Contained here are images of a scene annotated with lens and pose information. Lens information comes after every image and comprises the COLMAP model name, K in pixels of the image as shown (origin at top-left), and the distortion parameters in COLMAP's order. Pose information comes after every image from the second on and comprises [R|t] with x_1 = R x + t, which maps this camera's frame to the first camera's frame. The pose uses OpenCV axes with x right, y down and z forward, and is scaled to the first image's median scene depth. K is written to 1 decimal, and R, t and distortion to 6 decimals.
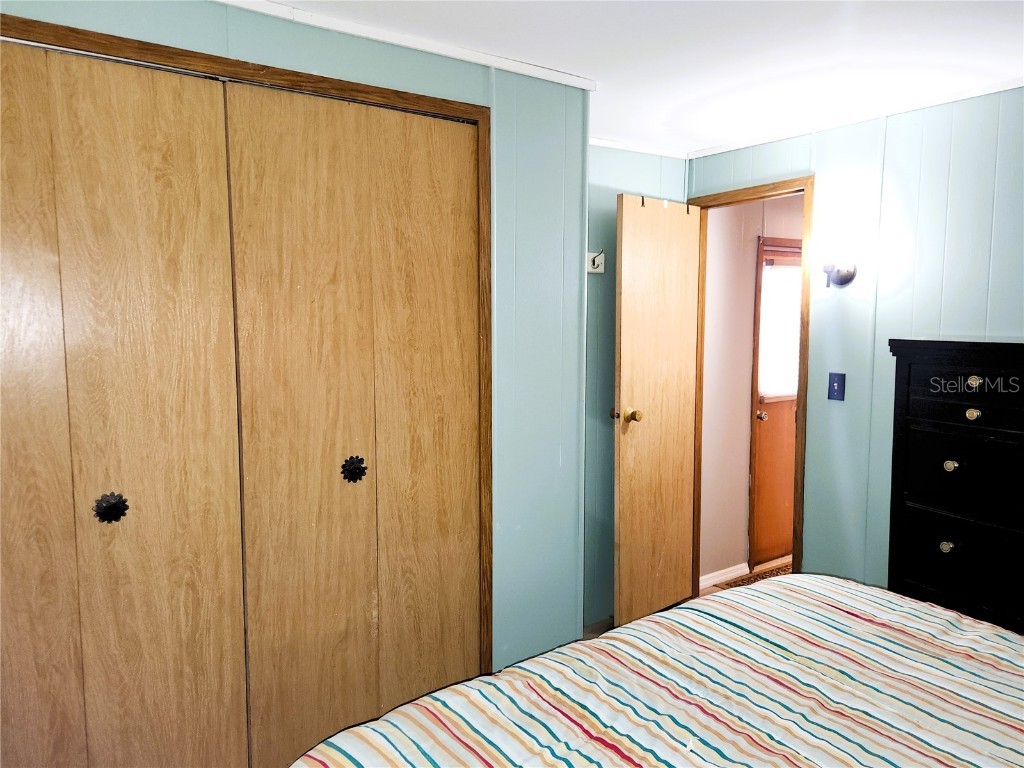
lens RADIAL K [[714.5, 0, 512.1], [0, 714.5, 381.6], [0, 0, 1]] dist [0.032951, -0.015747]
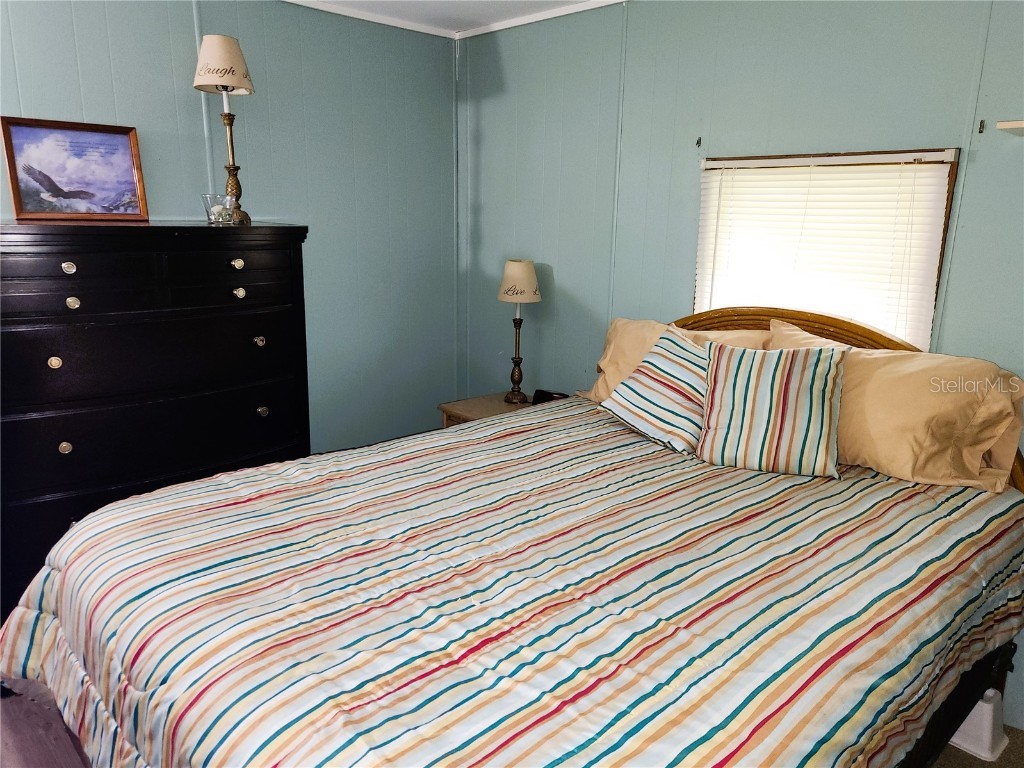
lens RADIAL K [[714.5, 0, 511.8], [0, 714.5, 383.9], [0, 0, 1]] dist [0.032951, -0.015747]
pose [[-0.128010, -0.232858, 0.964049, -0.575117], [0.070858, 0.967415, 0.243080, -0.065007], [-0.989238, 0.099428, -0.107338, 0.793029]]
